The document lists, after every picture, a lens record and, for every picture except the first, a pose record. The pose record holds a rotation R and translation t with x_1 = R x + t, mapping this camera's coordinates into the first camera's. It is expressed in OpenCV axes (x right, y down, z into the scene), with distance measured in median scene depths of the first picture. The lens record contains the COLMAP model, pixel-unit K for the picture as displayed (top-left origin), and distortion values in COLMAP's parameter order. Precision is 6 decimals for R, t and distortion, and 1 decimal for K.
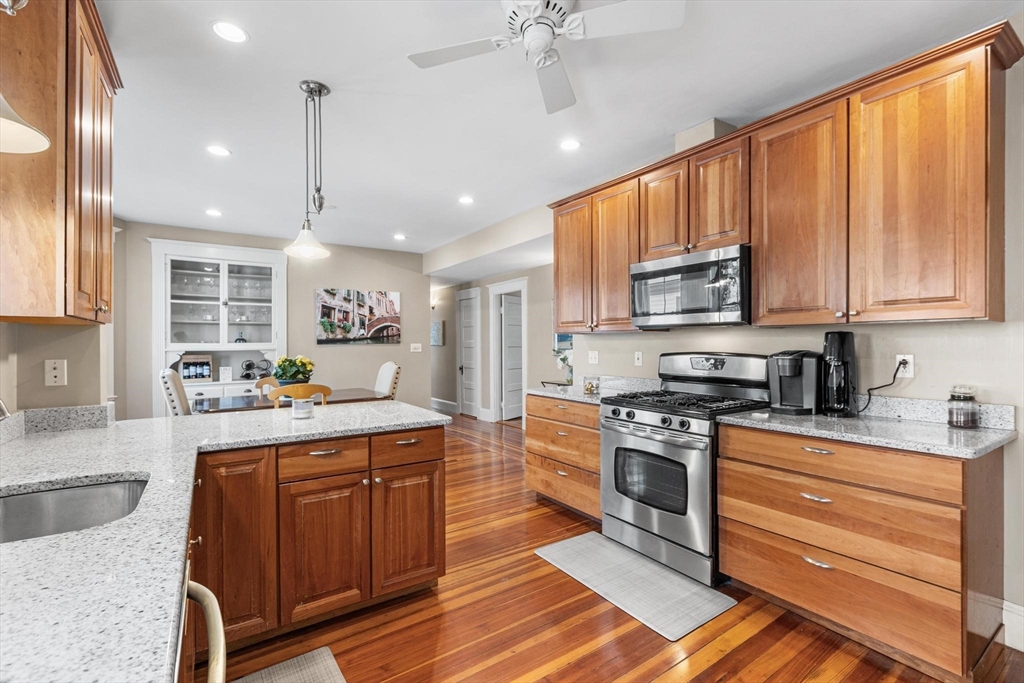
lens RADIAL K [[458.3, 0, 511.4], [0, 458.3, 342.9], [0, 0, 1]] dist [-0.000782, -0.000340]
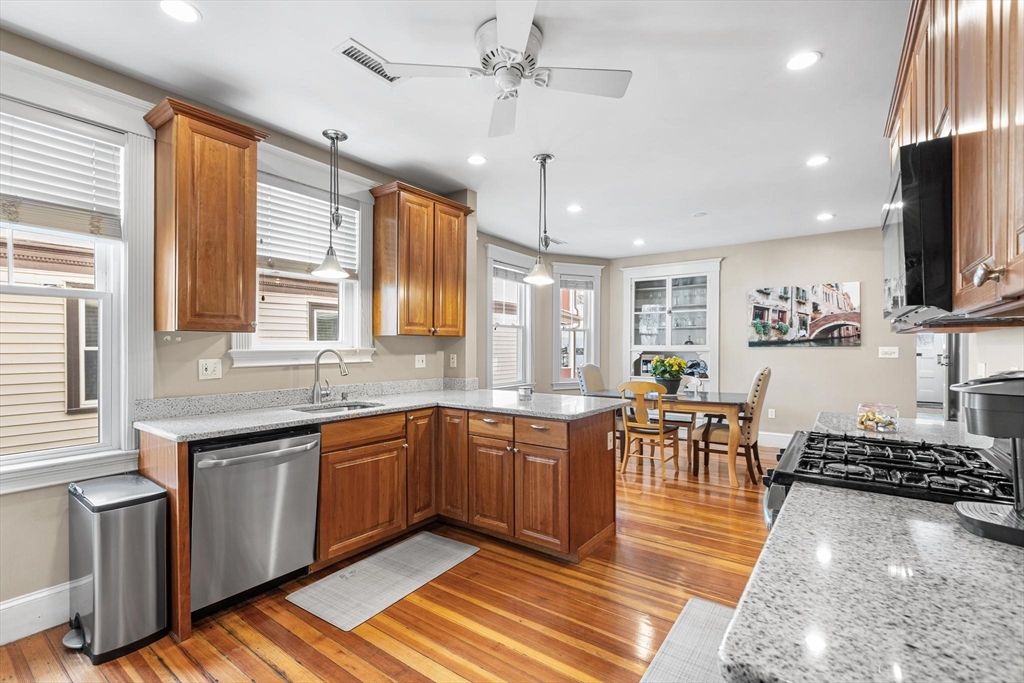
lens RADIAL K [[458.3, 0, 507.6], [0, 458.3, 345.2], [0, 0, 1]] dist [-0.000782, -0.000340]
pose [[0.336946, 0.004925, -0.941511, 0.323379], [-0.001305, 0.999988, 0.004764, -0.004143], [0.941523, -0.000377, 0.336948, 0.179603]]
